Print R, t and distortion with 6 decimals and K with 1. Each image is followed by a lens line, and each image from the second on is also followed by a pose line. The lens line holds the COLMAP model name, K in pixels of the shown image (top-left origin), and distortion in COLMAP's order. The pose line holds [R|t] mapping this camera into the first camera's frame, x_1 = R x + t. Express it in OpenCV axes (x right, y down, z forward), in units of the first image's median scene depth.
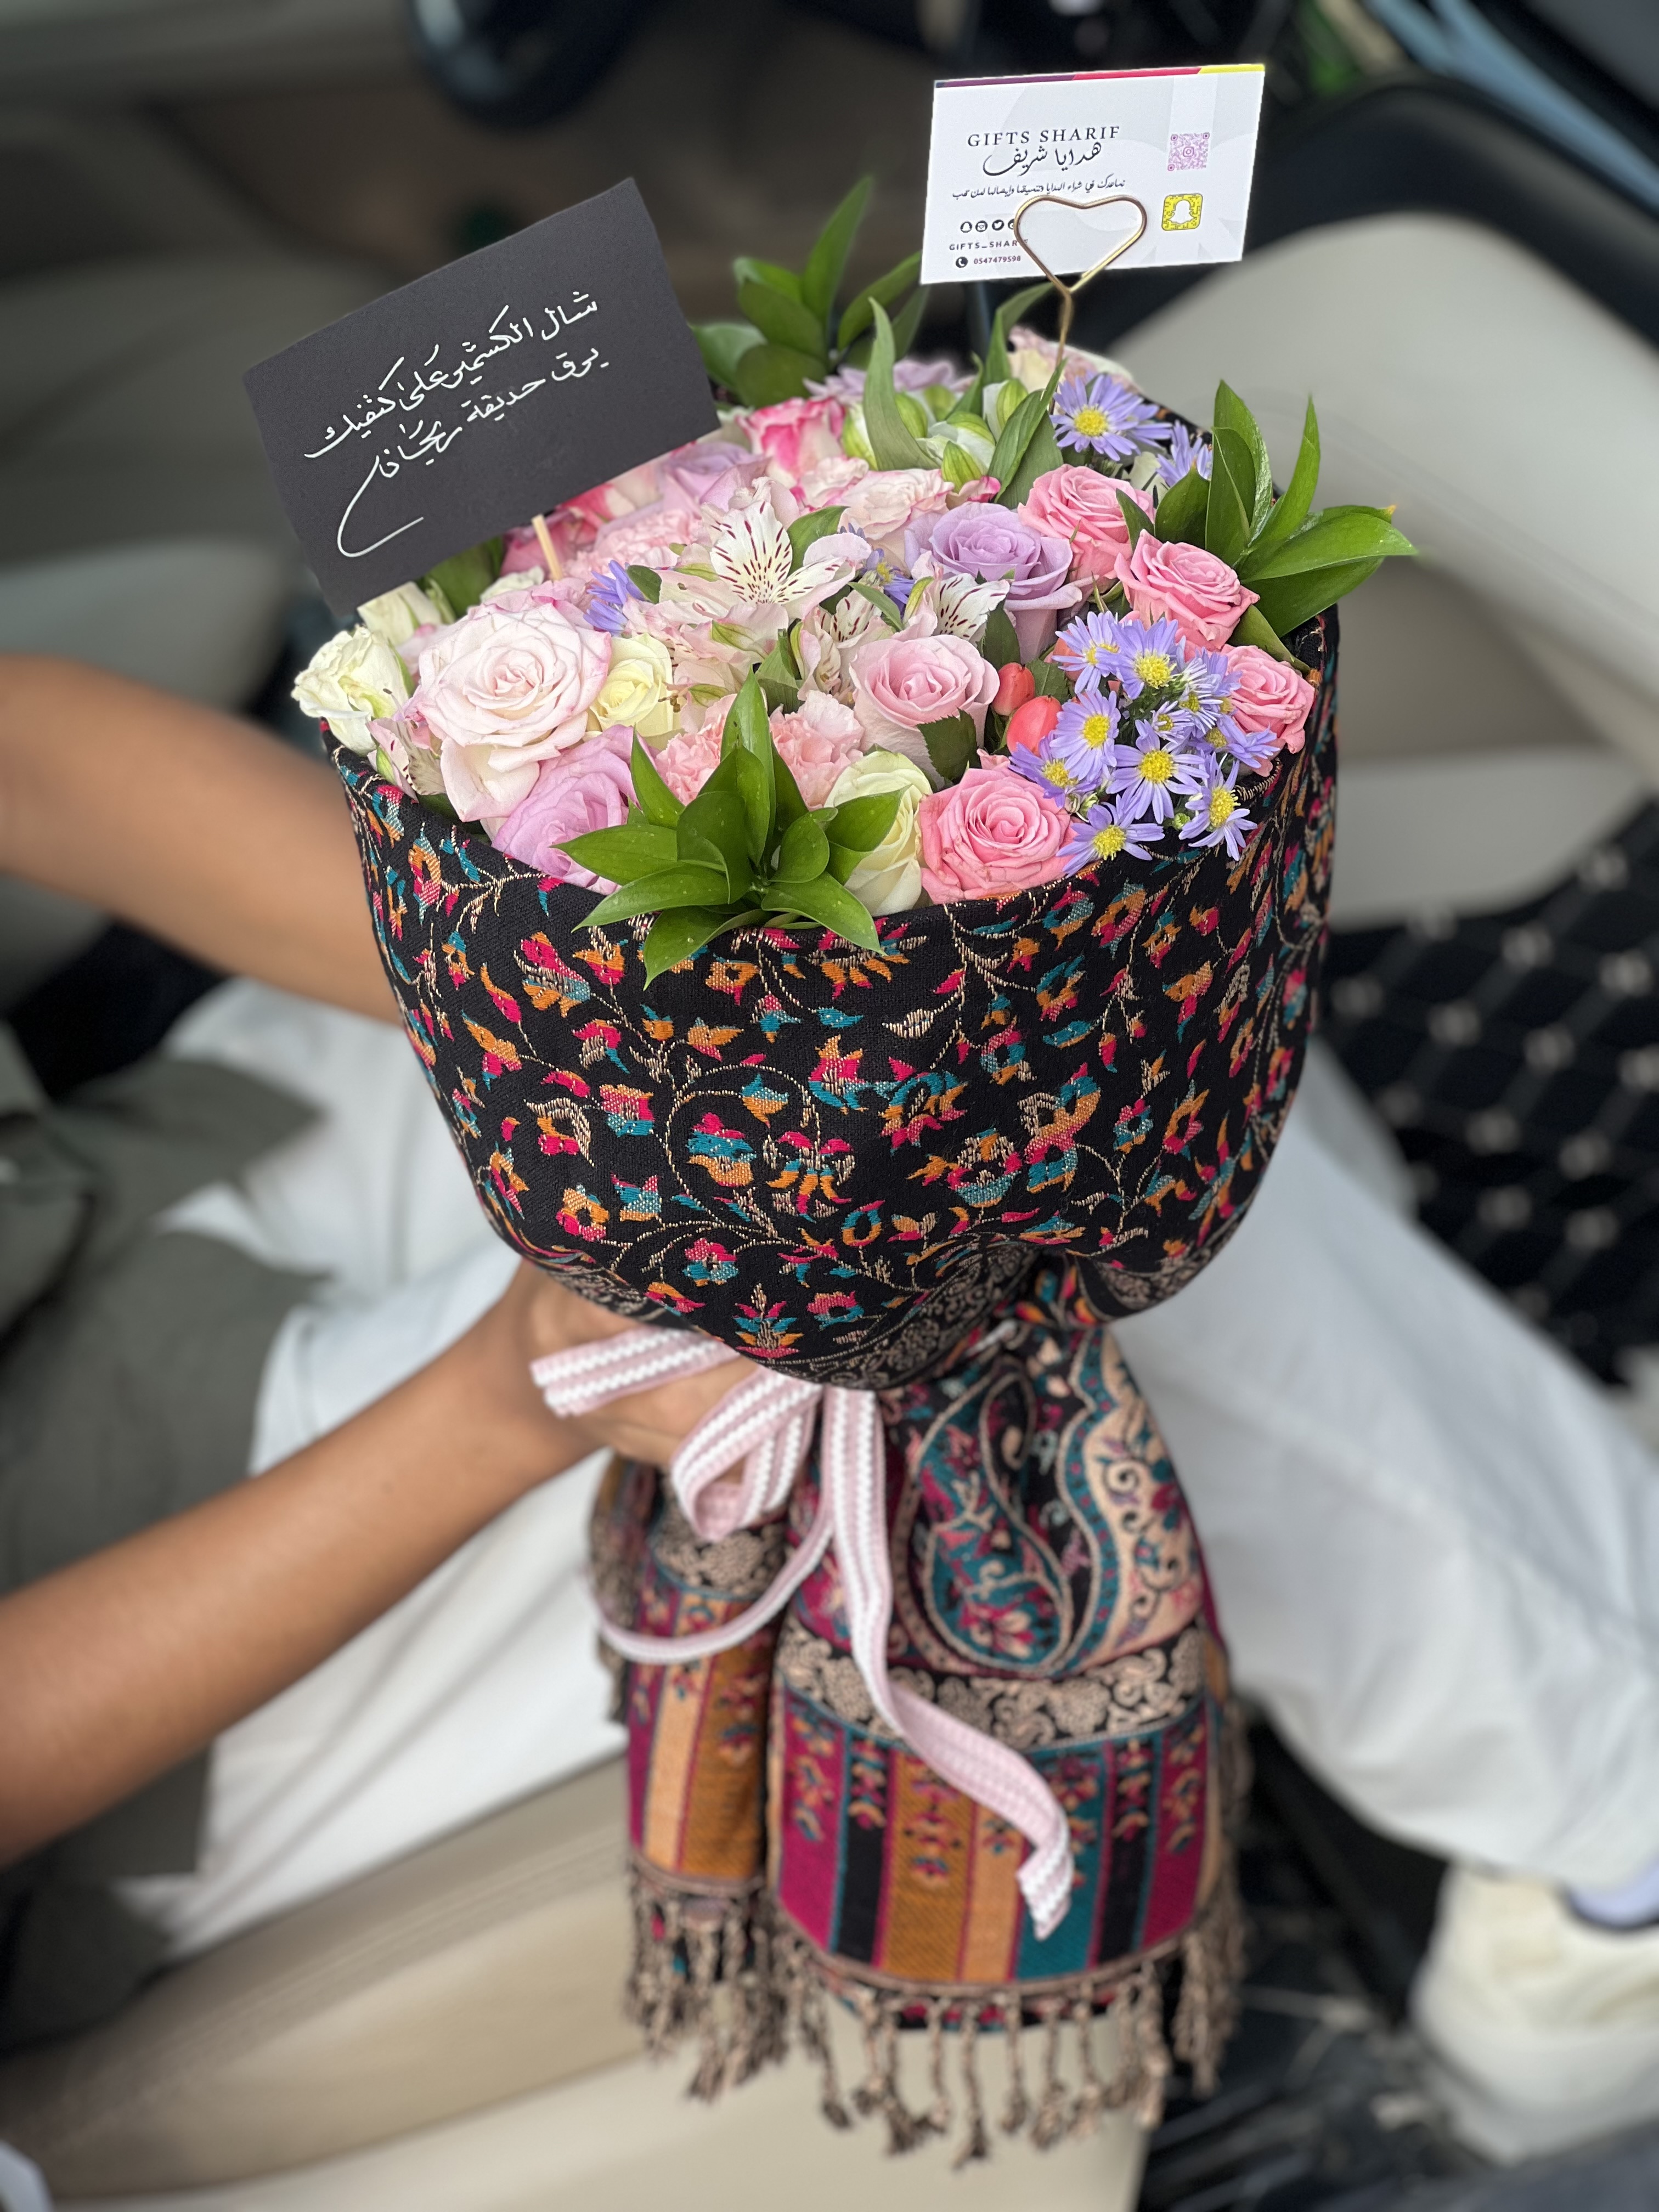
lens RADIAL K [[5024.2, 0, 760.9], [0, 5024.2, 1149.2], [0, 0, 1]] dist [0.089563, 0.000000]
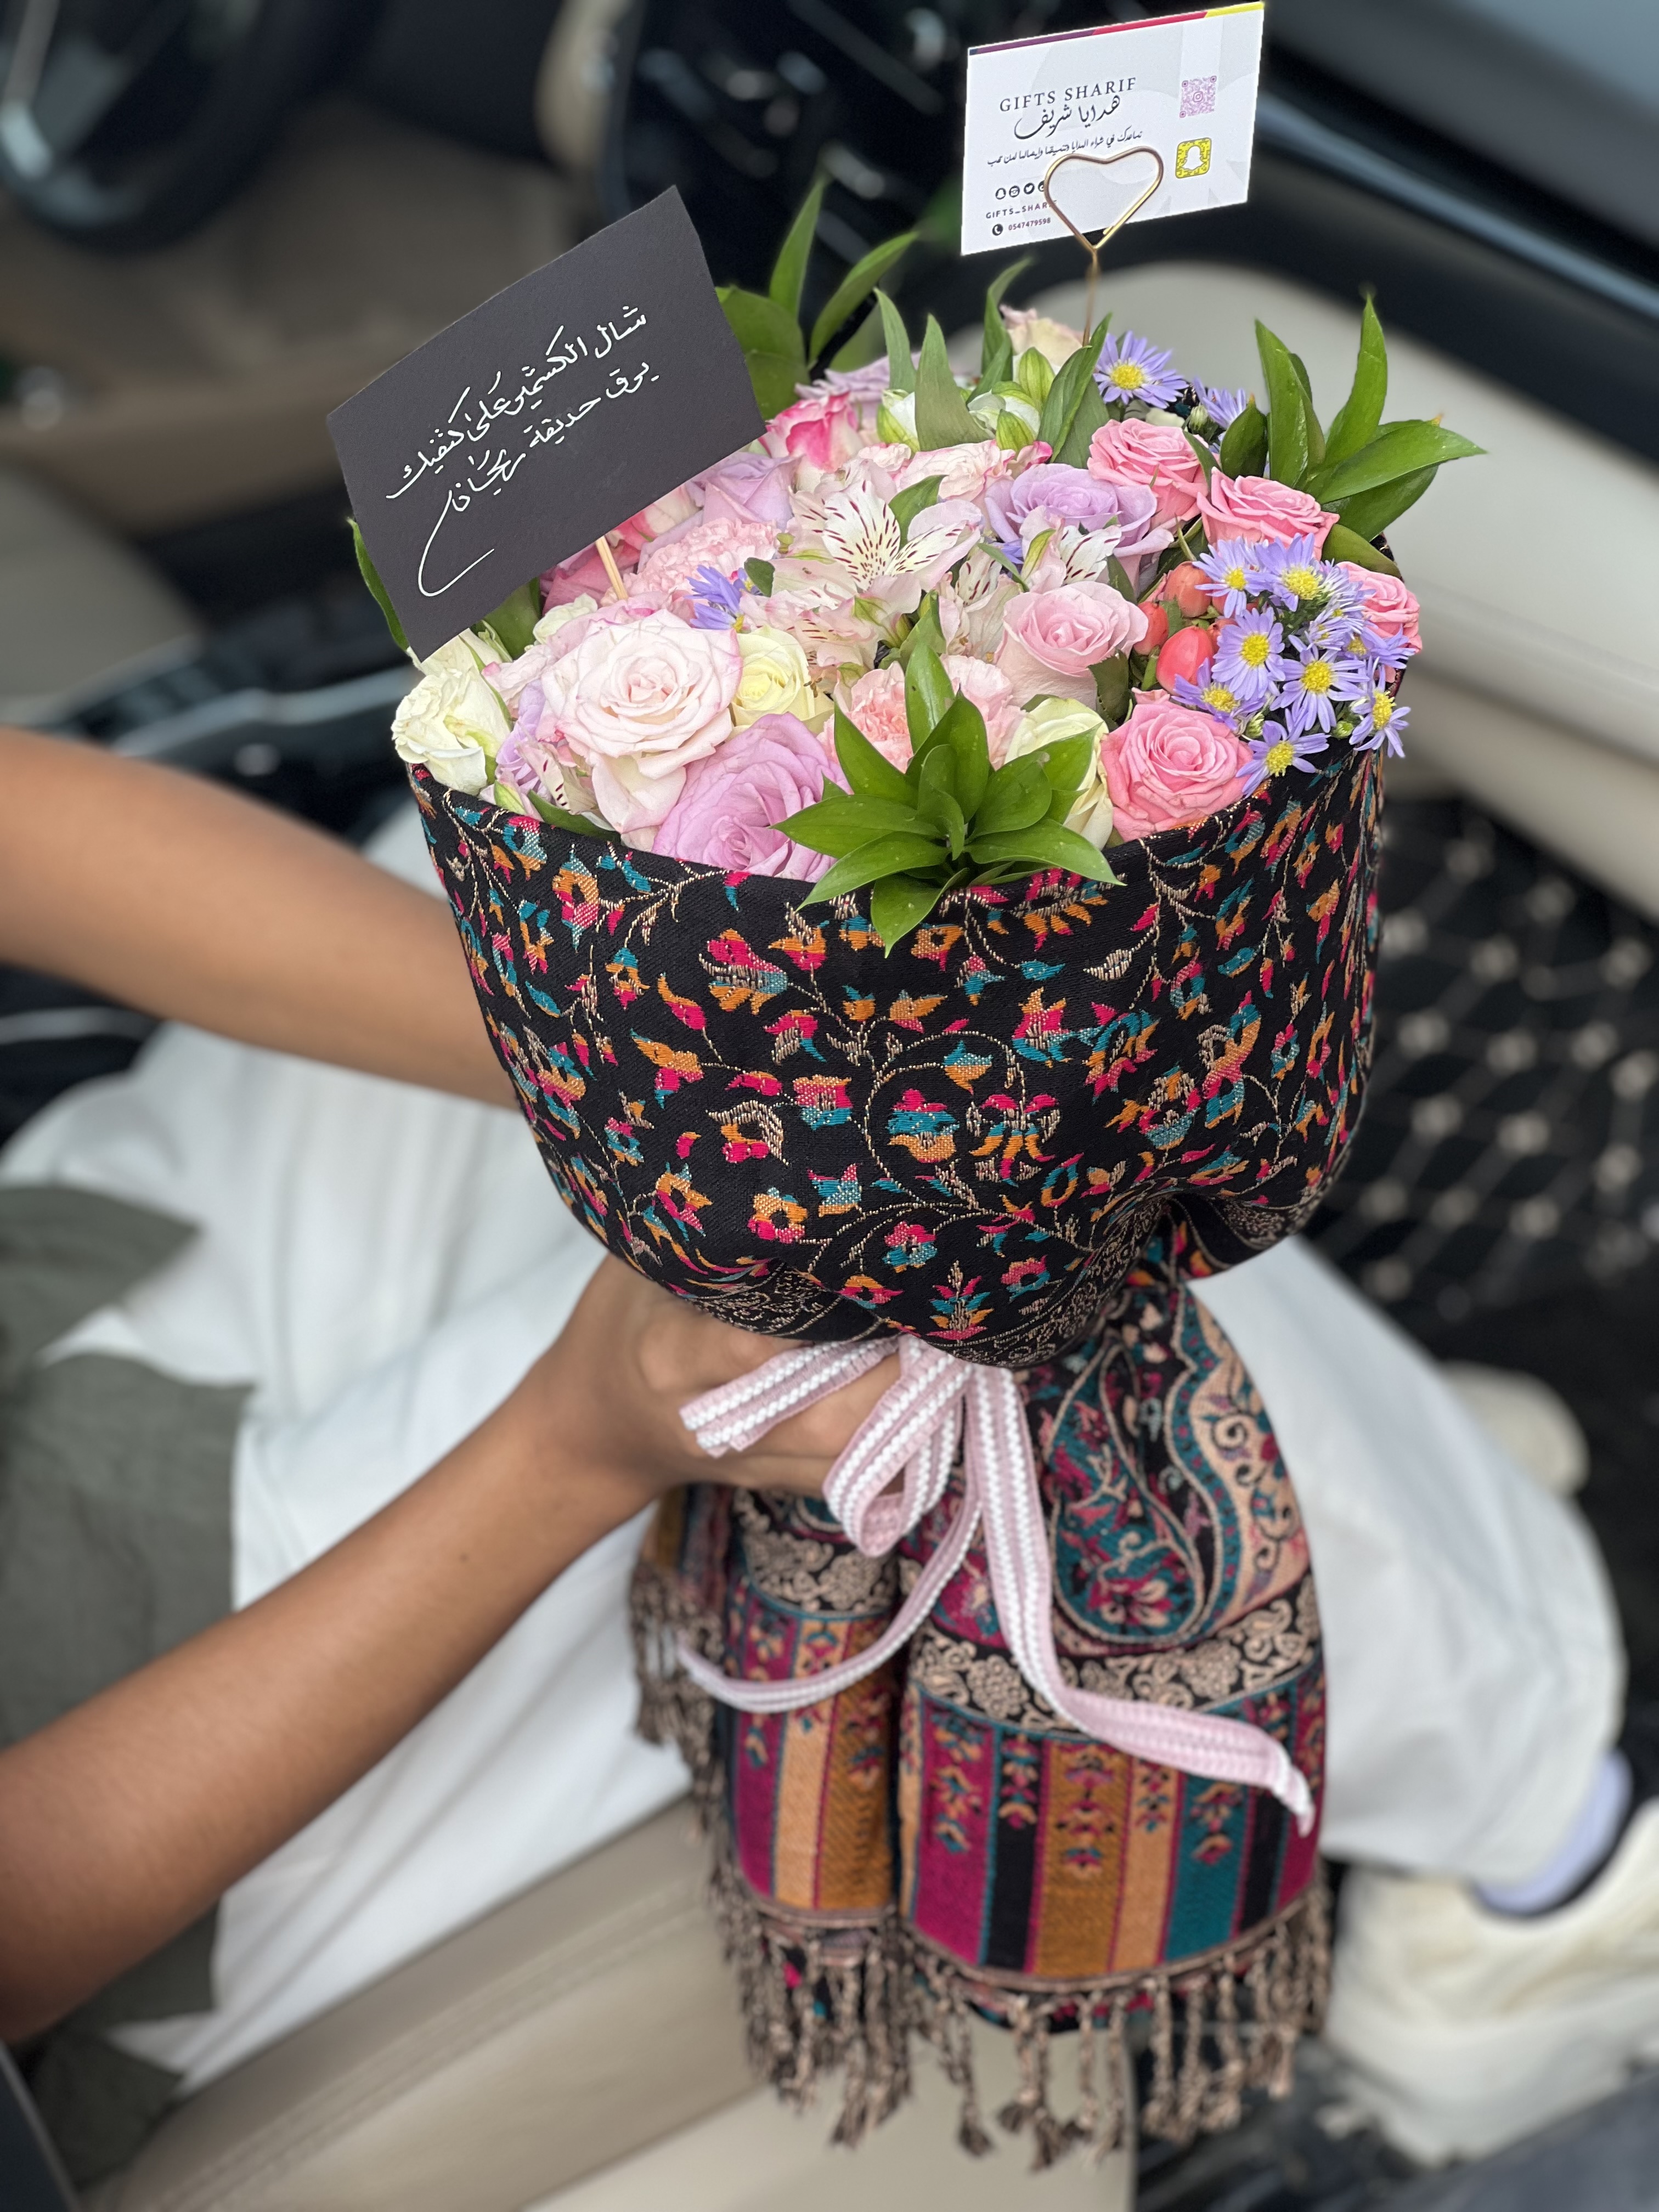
lens RADIAL K [[5024.2, 0, 795.2], [0, 5024.2, 1179.1], [0, 0, 1]] dist [0.089563, 0.000000]
pose [[0.971643, -0.147514, 0.184794, -0.213397], [0.155922, 0.987259, -0.031743, 0.037443], [-0.177757, 0.059656, 0.982264, 0.026063]]
